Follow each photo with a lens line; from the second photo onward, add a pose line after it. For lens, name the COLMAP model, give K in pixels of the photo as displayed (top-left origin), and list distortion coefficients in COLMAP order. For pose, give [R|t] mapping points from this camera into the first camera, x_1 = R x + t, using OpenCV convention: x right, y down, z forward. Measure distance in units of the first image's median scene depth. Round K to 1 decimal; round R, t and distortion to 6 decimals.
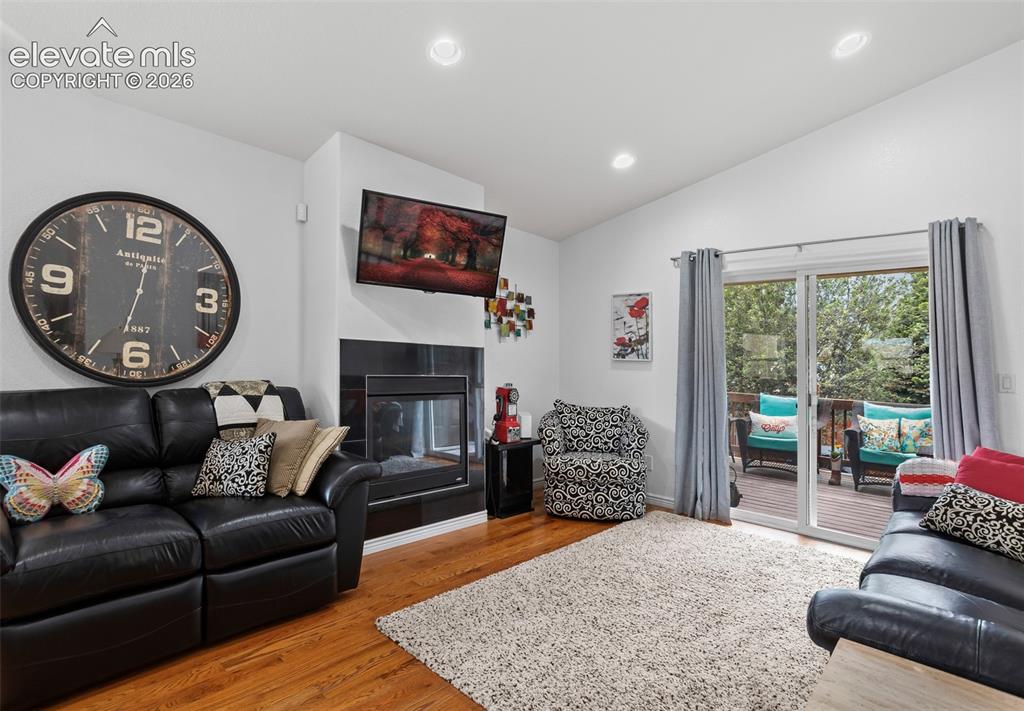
lens RADIAL K [[518.8, 0, 512.0], [0, 518.8, 355.5], [0, 0, 1]] dist [-0.000766, 0.000177]
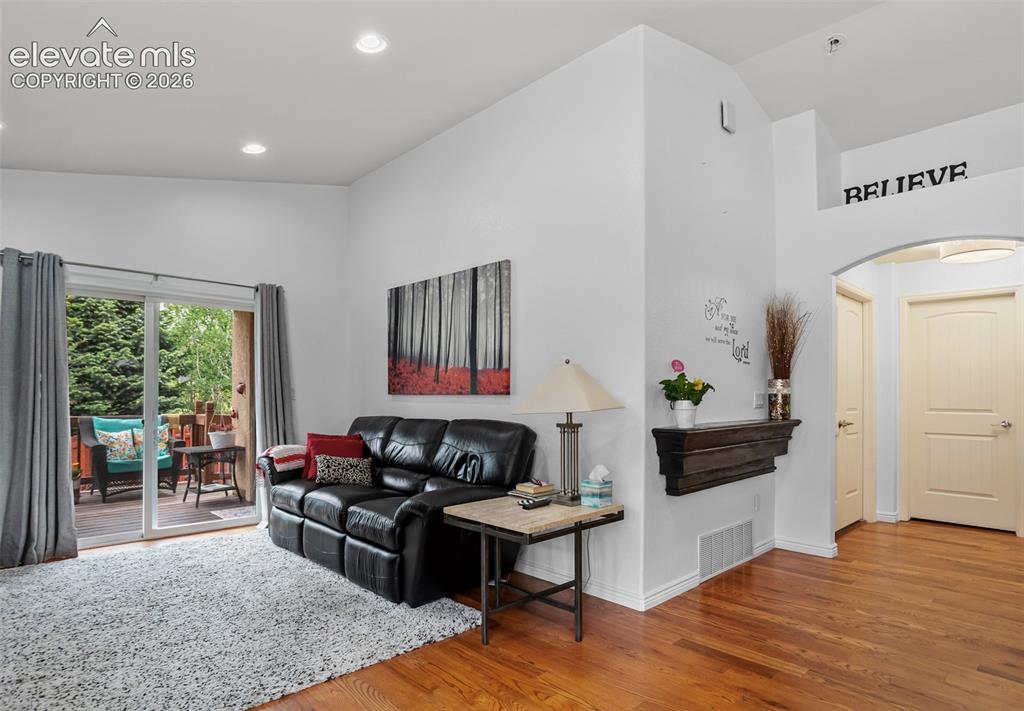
lens RADIAL K [[518.8, 0, 512.0], [0, 518.8, 355.5], [0, 0, 1]] dist [-0.000766, 0.000177]
pose [[0.093821, 0.038567, 0.994842, -0.304175], [-0.016753, 0.999169, -0.037154, -0.008814], [-0.995448, -0.013181, 0.094389, 0.091510]]
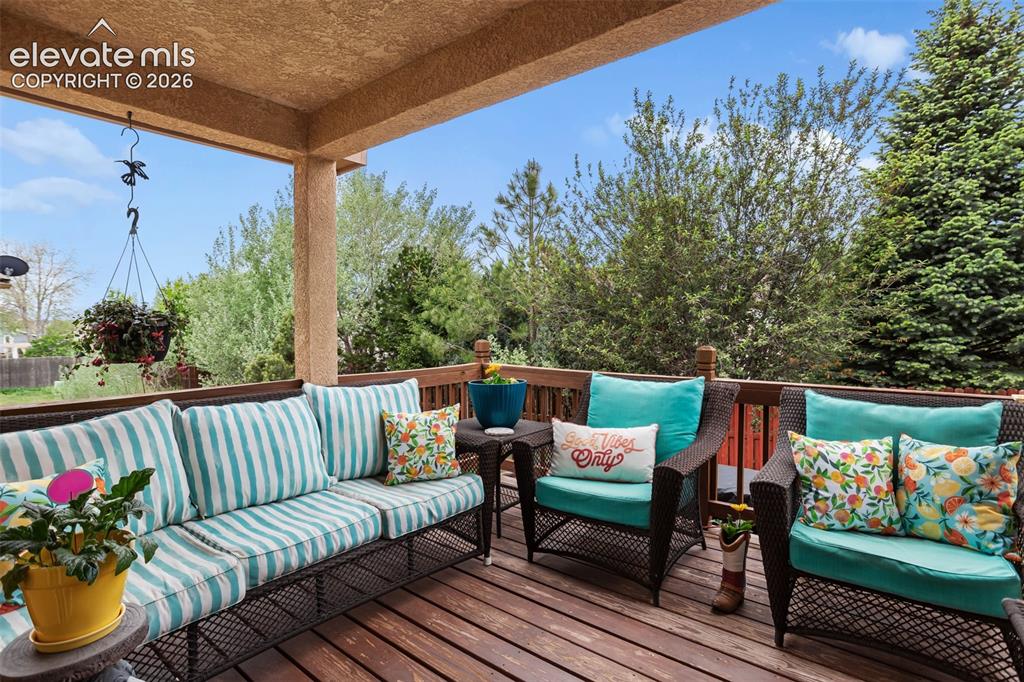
lens RADIAL K [[523.2, 0, 459.9], [0, 523.2, 359.0], [0, 0, 1]] dist [0.001950, 0.001818]
pose [[0.999176, -0.040588, 0.000860, 0.445304], [0.040378, 0.995749, 0.082790, 0.018207], [-0.004217, -0.082687, 0.996567, 0.647152]]
